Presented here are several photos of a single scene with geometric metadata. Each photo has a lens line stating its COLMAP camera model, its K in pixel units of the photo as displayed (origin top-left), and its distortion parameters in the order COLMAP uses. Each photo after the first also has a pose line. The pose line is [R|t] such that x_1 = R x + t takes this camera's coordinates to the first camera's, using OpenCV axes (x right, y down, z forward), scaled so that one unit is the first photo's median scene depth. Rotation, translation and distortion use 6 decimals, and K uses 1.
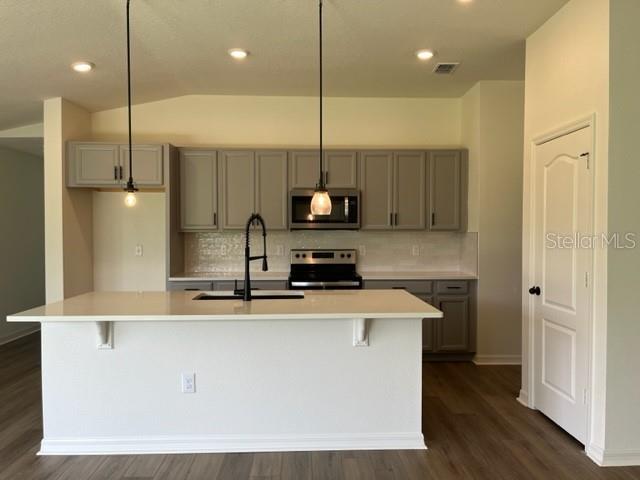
lens RADIAL K [[485.4, 0, 320.0], [0, 485.4, 240.0], [0, 0, 1]] dist [0.027427, -0.002916]
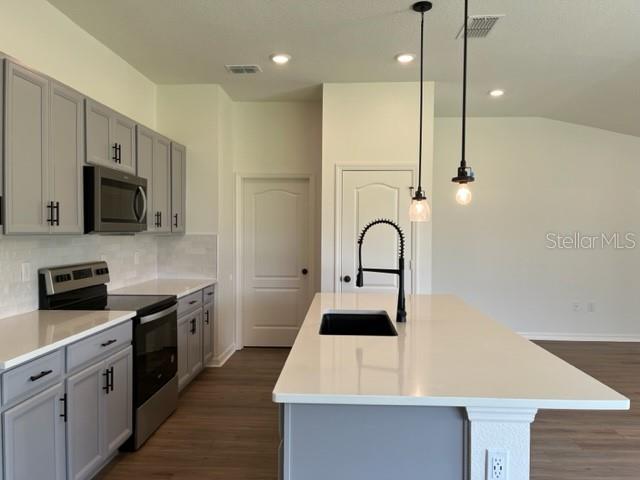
lens RADIAL K [[485.4, 0, 320.0], [0, 485.4, 240.0], [0, 0, 1]] dist [0.027427, -0.002916]
pose [[0.079432, -0.019412, 0.996651, -0.667185], [0.012429, 0.999752, 0.018482, -0.022511], [-0.996763, 0.010919, 0.079654, 0.720303]]
